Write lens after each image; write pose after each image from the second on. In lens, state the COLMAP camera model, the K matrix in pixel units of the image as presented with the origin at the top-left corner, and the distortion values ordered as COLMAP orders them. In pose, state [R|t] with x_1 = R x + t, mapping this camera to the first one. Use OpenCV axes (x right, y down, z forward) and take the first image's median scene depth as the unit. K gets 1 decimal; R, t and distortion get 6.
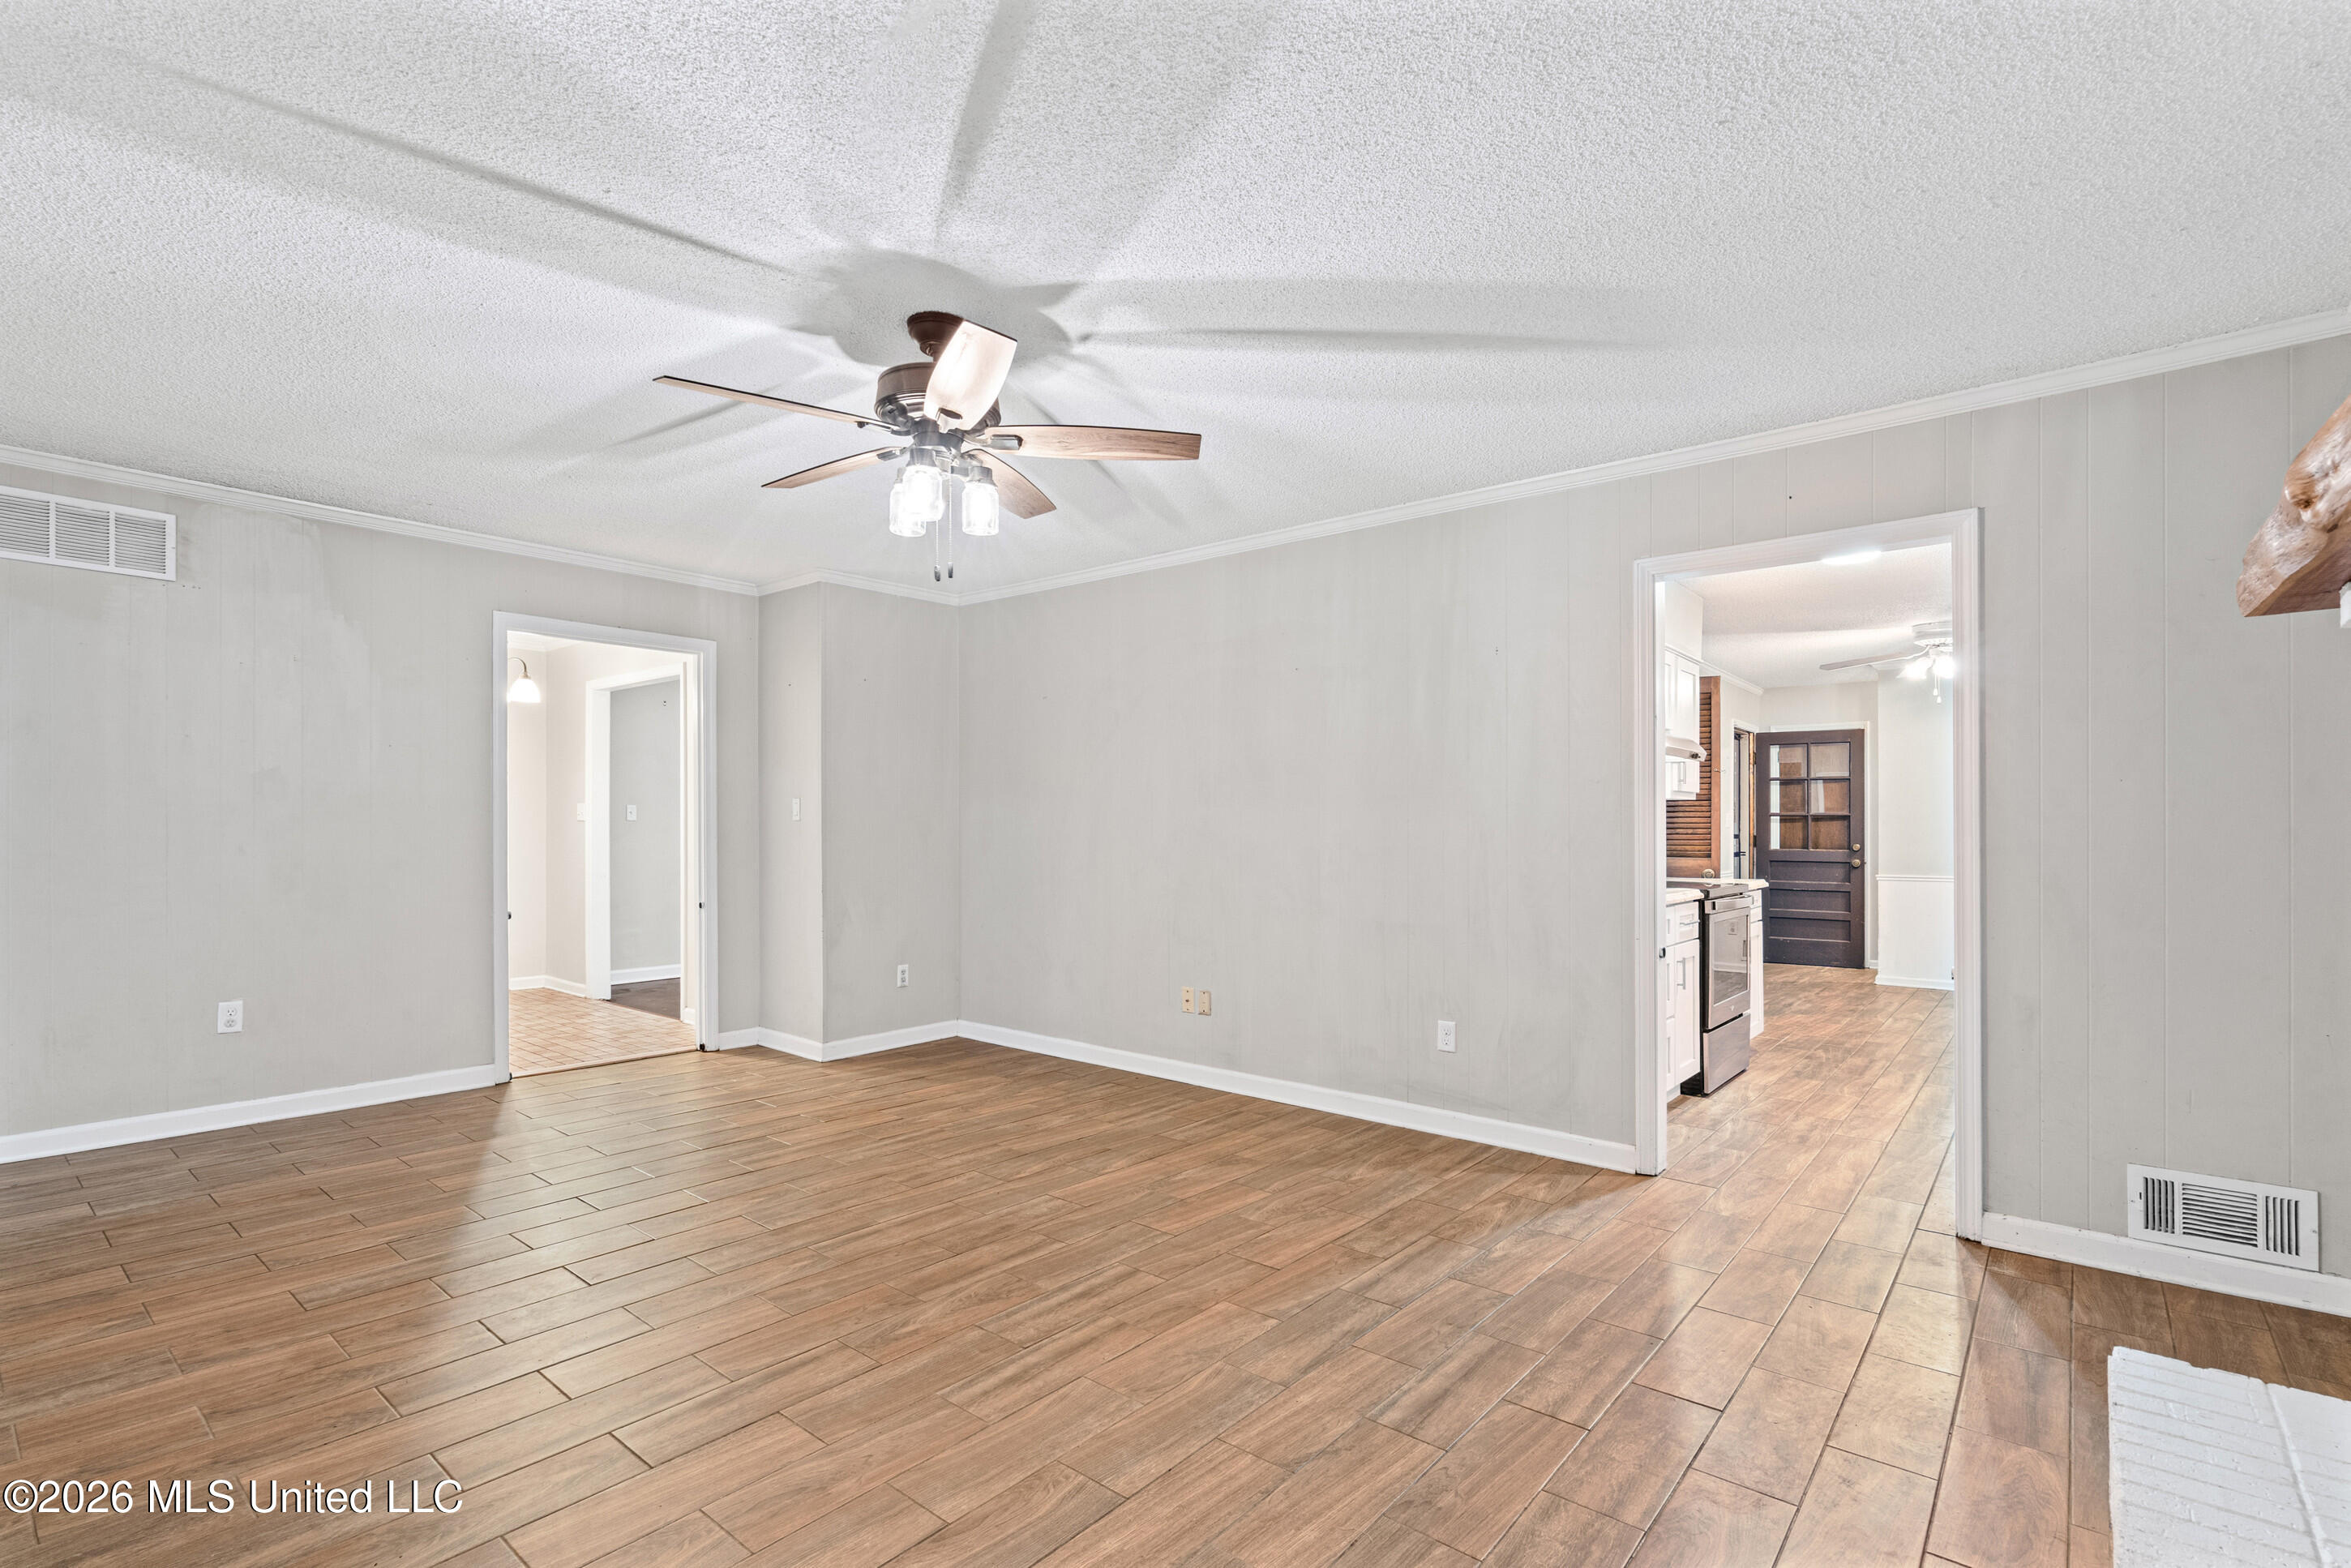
lens RADIAL K [[1078.3, 0, 1143.6], [0, 1078.3, 821.1], [0, 0, 1]] dist [-0.006614, 0.002642]
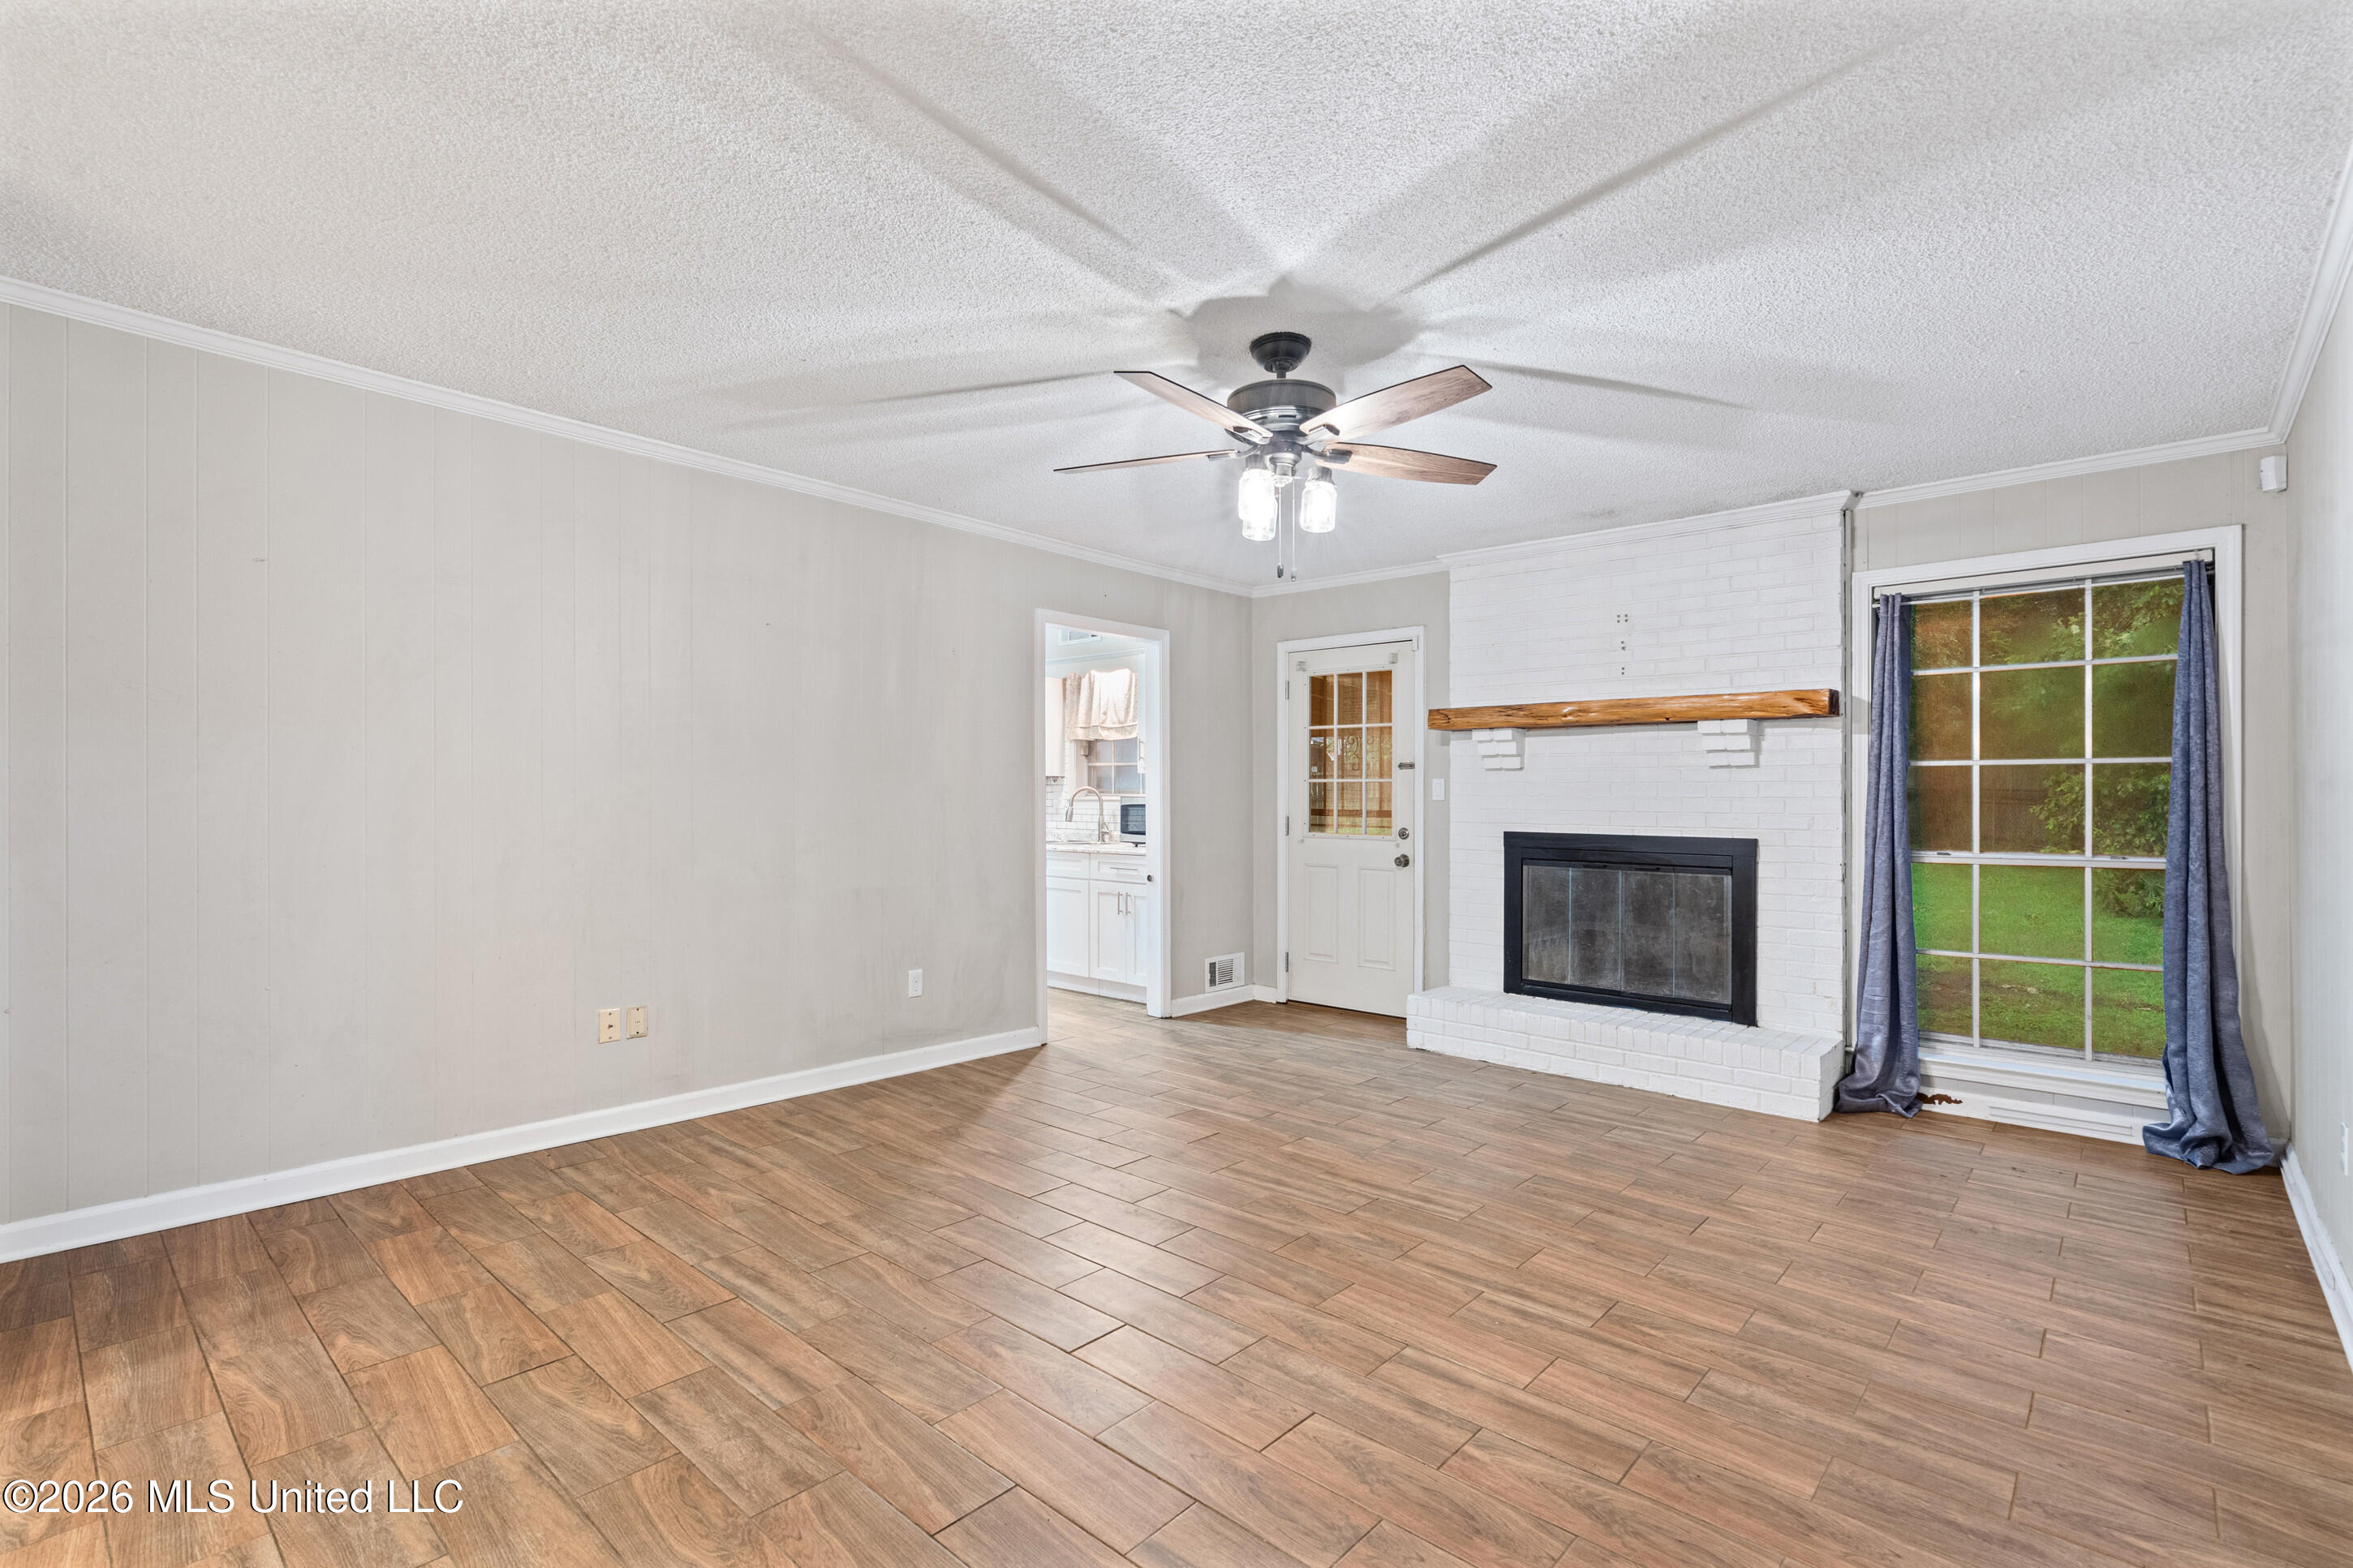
lens RADIAL K [[1079.0, 0, 1141.9], [0, 1079.0, 774.3], [0, 0, 1]] dist [-0.006614, 0.002642]
pose [[0.045590, 0.018921, 0.998781, -0.907160], [-0.013144, 0.999745, -0.018339, -0.002021], [-0.998874, -0.012292, 0.045827, 0.770101]]
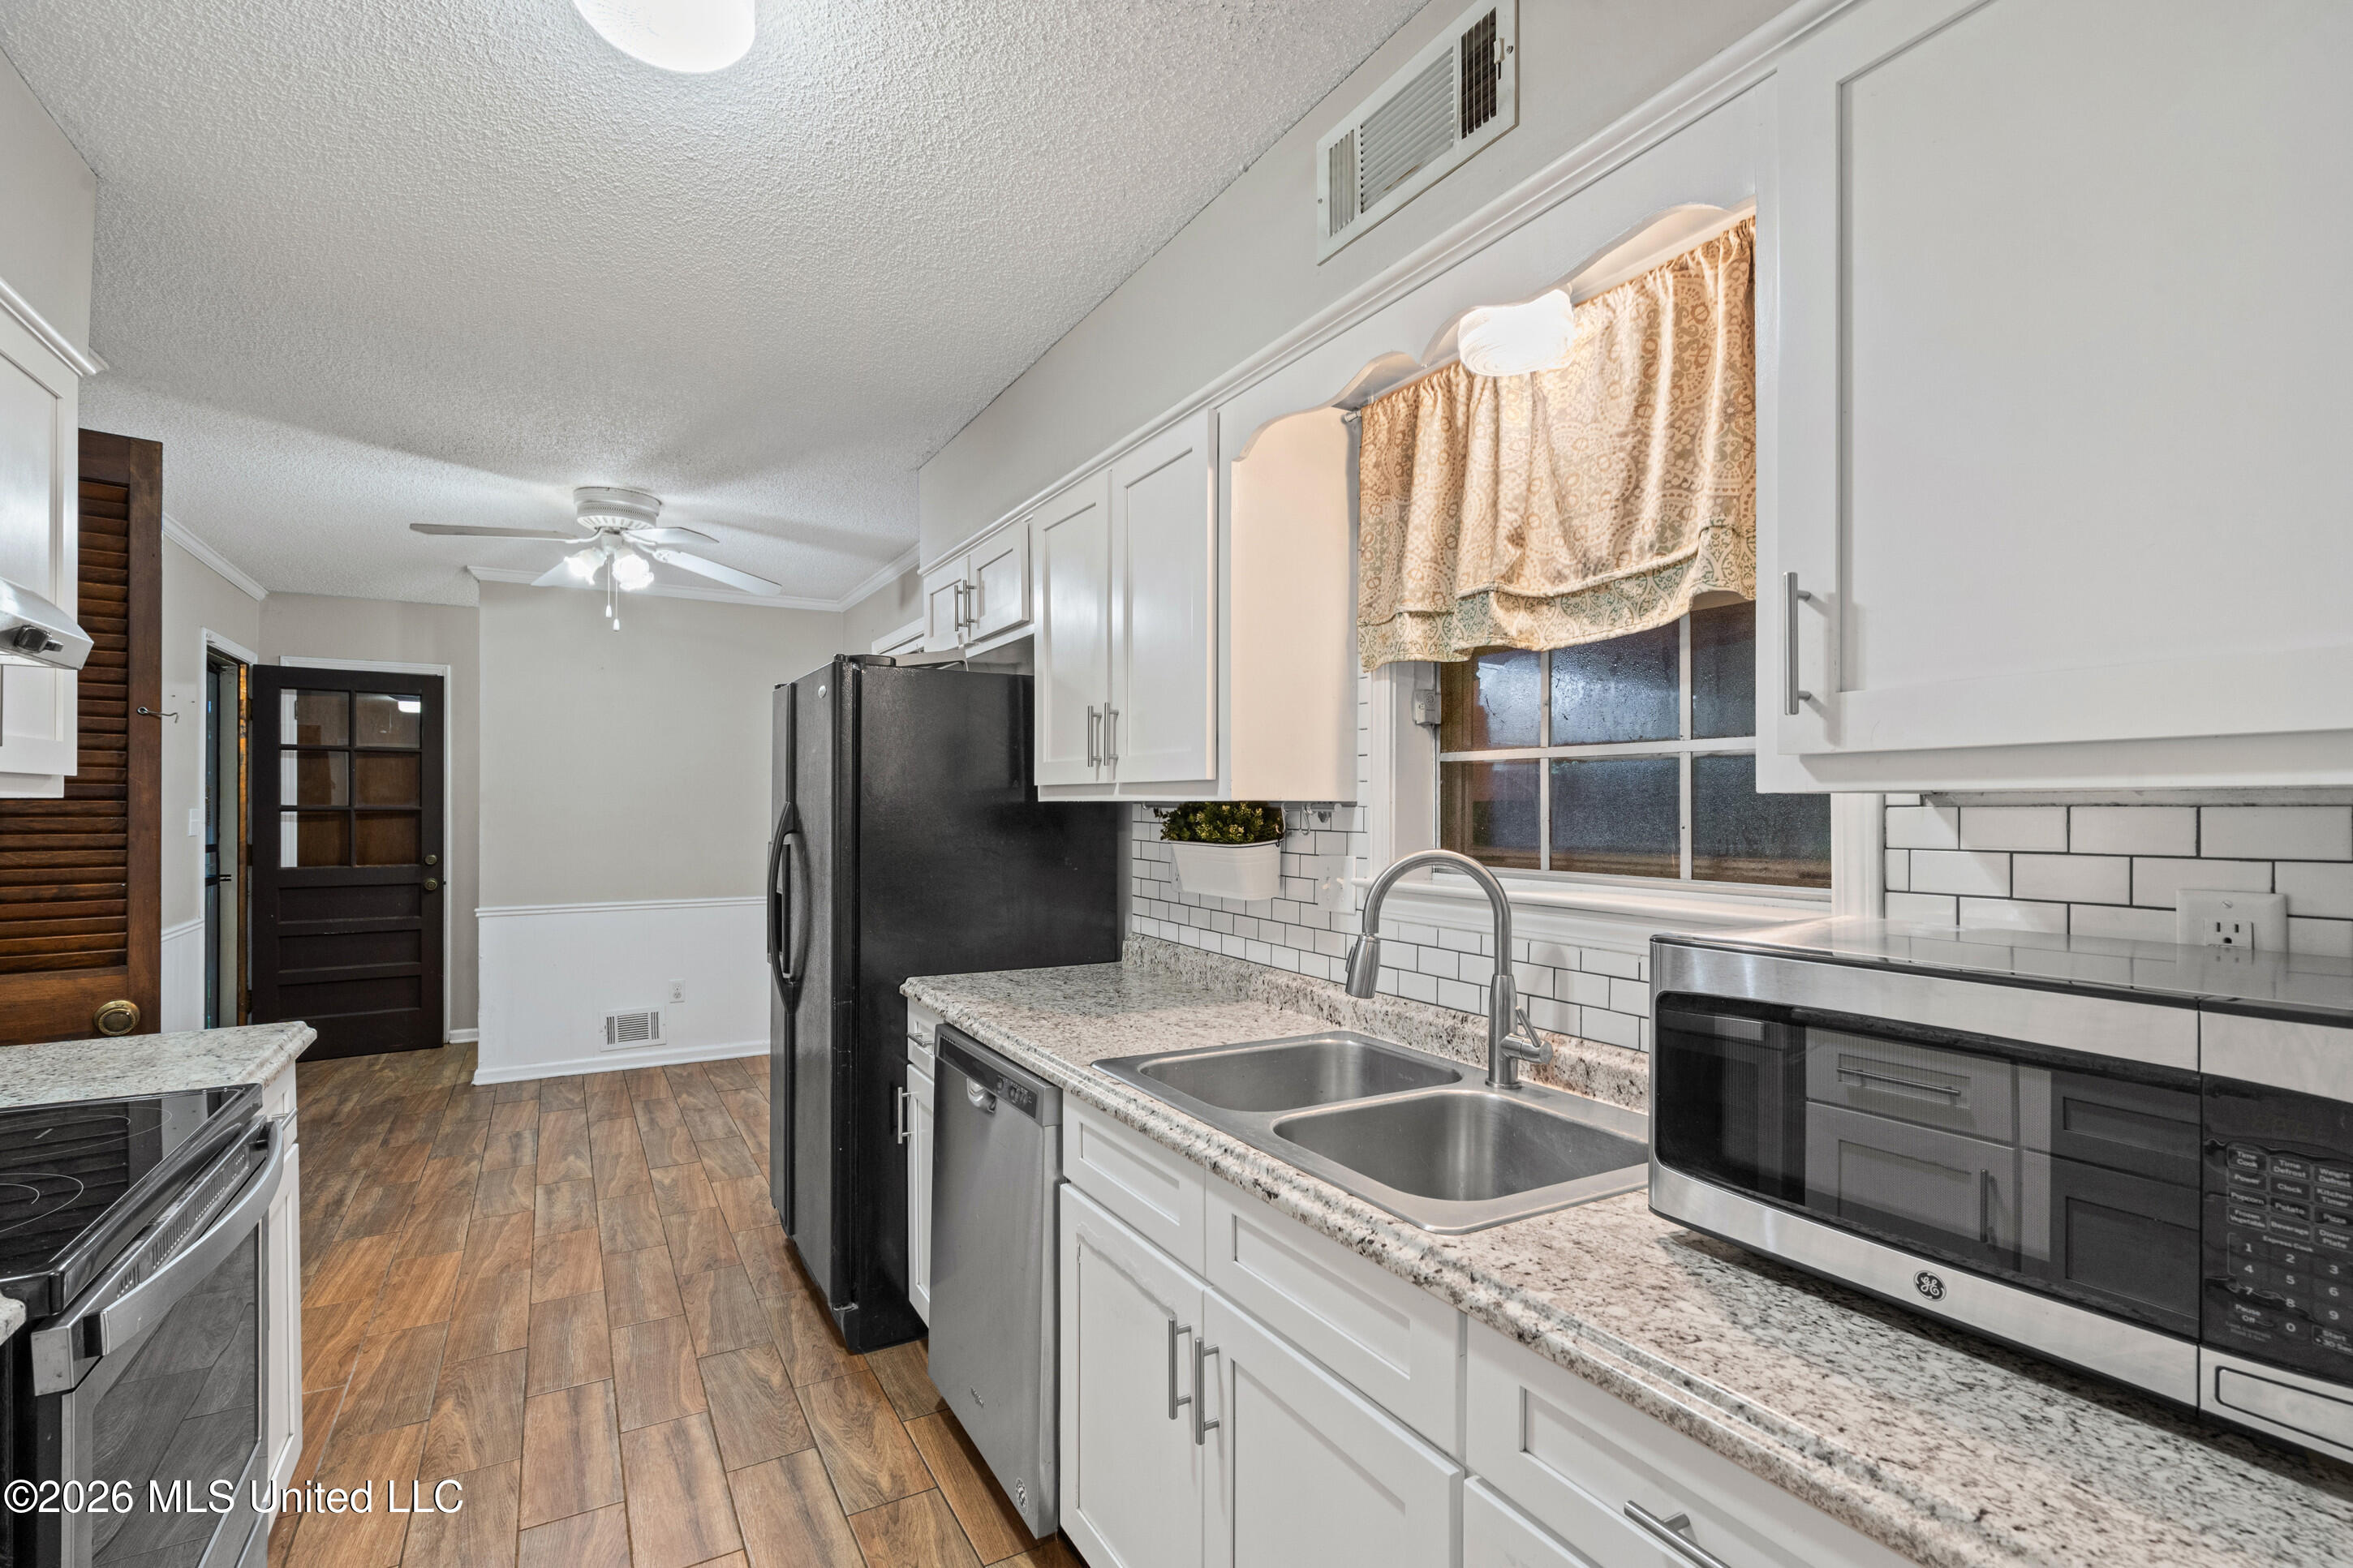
lens RADIAL K [[1079.0, 0, 1171.7], [0, 1079.0, 812.5], [0, 0, 1]] dist [-0.006614, 0.002642]
pose [[0.332029, -0.009482, 0.943222, 0.499754], [-0.005217, 0.999916, 0.011888, -0.033739], [-0.943255, -0.008869, 0.331951, 0.907900]]
